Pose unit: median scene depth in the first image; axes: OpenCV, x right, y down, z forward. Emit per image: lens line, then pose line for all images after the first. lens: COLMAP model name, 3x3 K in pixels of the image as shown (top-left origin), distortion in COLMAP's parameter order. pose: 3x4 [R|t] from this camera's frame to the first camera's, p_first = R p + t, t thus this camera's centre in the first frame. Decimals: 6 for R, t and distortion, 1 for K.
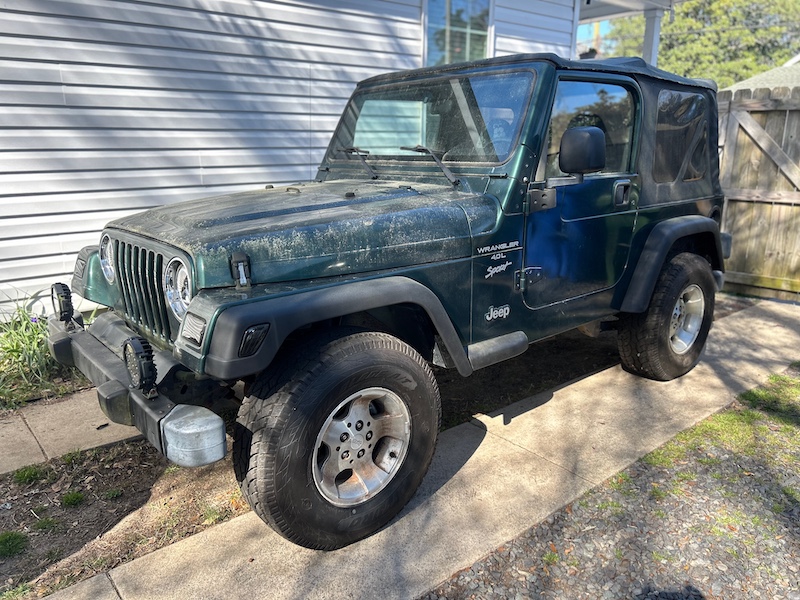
lens RADIAL K [[639.0, 0, 400.0], [0, 639.0, 300.0], [0, 0, 1]] dist [0.023872, -0.005507]
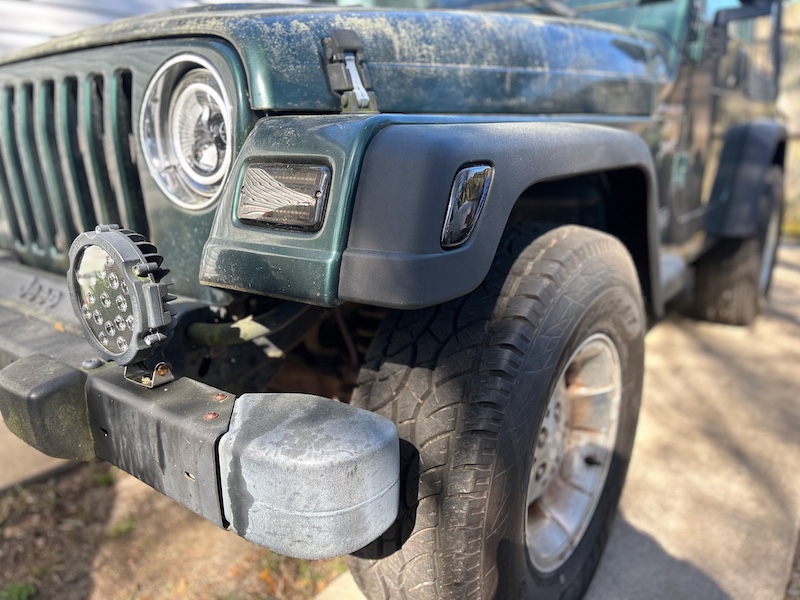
lens RADIAL K [[639.0, 0, 400.0], [0, 639.0, 300.0], [0, 0, 1]] dist [0.023872, -0.005507]
pose [[0.977230, -0.059606, 0.203636, -0.242729], [0.057132, 0.998204, 0.018010, 0.077408], [-0.204344, -0.005965, 0.978881, 0.444050]]
